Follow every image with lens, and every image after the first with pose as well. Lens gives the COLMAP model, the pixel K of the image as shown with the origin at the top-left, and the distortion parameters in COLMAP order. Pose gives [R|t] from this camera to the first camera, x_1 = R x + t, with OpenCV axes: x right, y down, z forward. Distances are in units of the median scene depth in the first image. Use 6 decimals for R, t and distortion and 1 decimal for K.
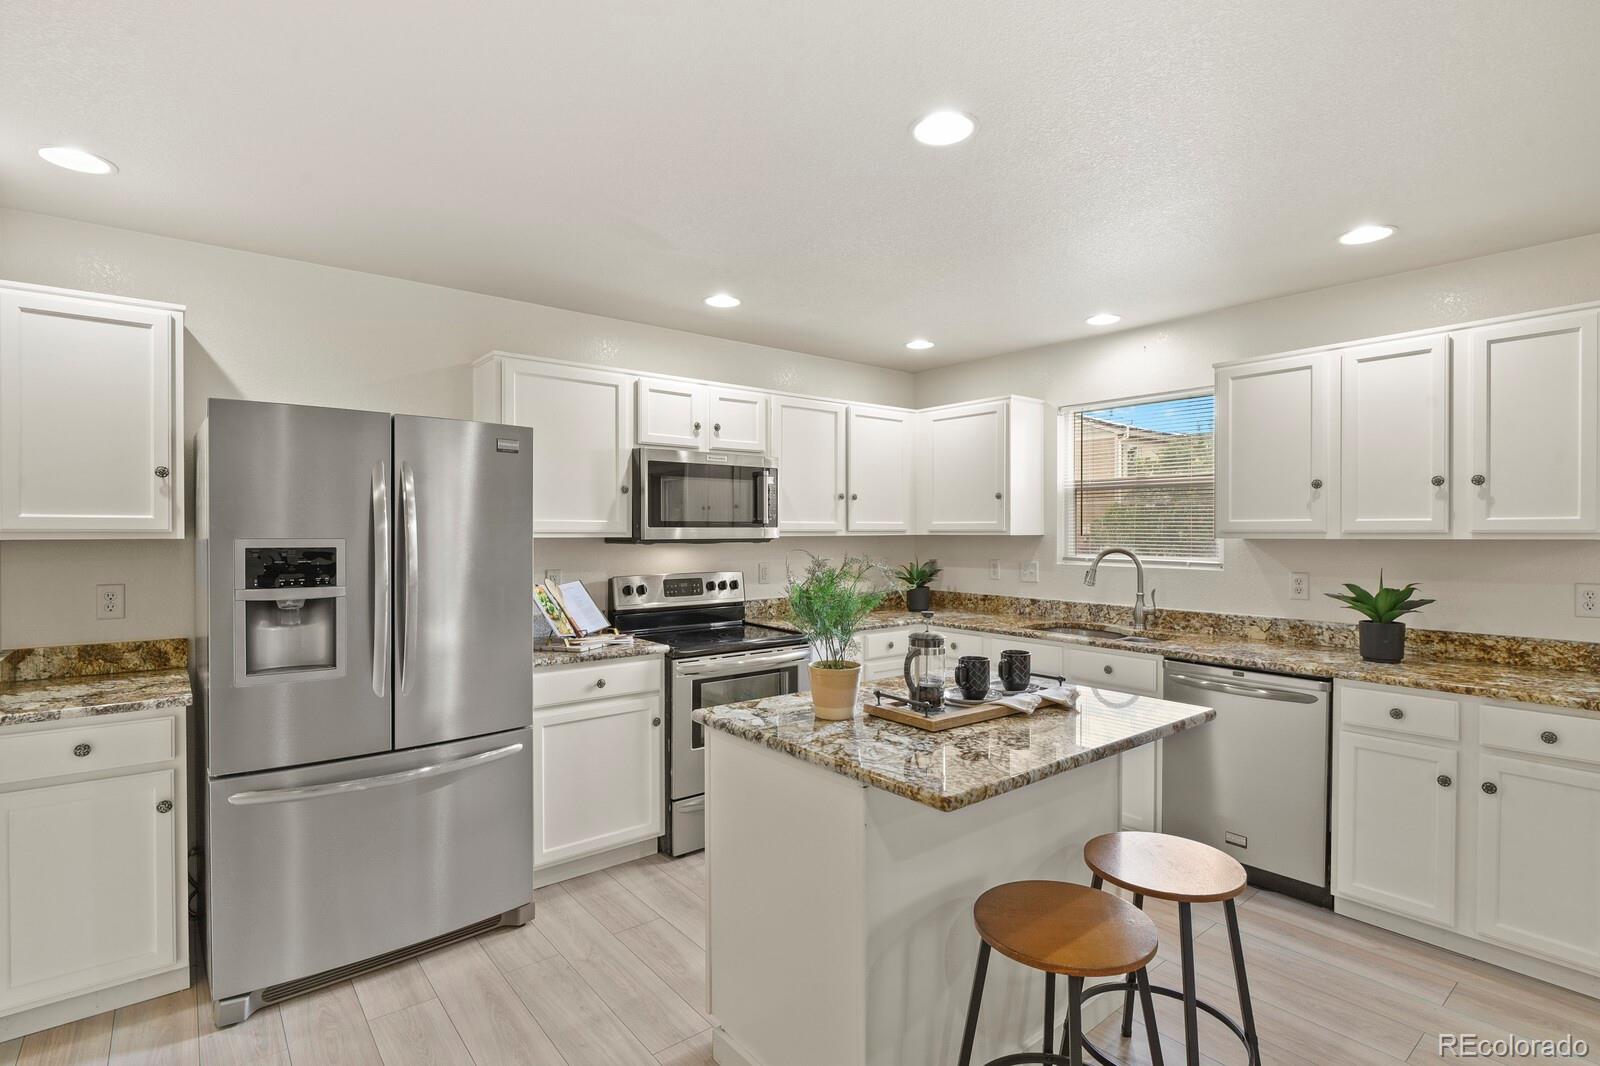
lens RADIAL K [[772.7, 0, 804.2], [0, 772.7, 542.0], [0, 0, 1]] dist [-0.000404, -0.005674]
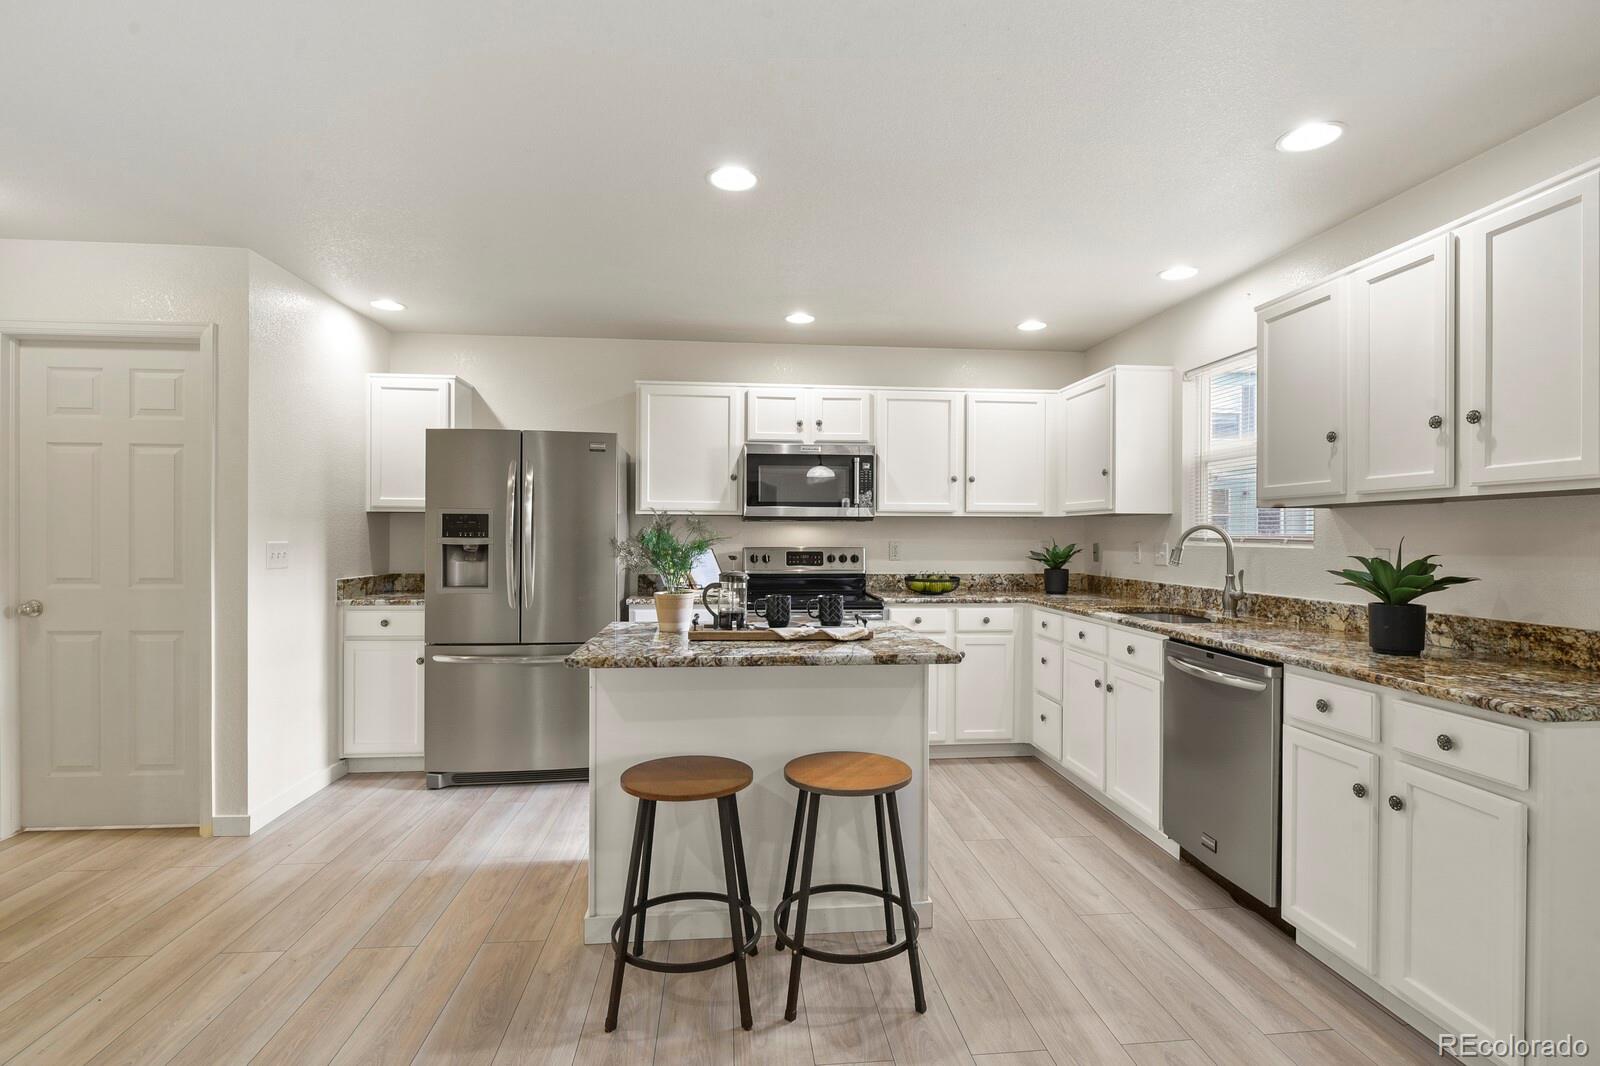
lens RADIAL K [[772.7, 0, 804.4], [0, 772.7, 540.7], [0, 0, 1]] dist [-0.000404, -0.005674]
pose [[0.836609, 0.007522, -0.547749, 0.582185], [-0.012445, 0.999909, -0.005277, 0.043188], [0.547659, 0.011232, 0.836626, -0.003270]]
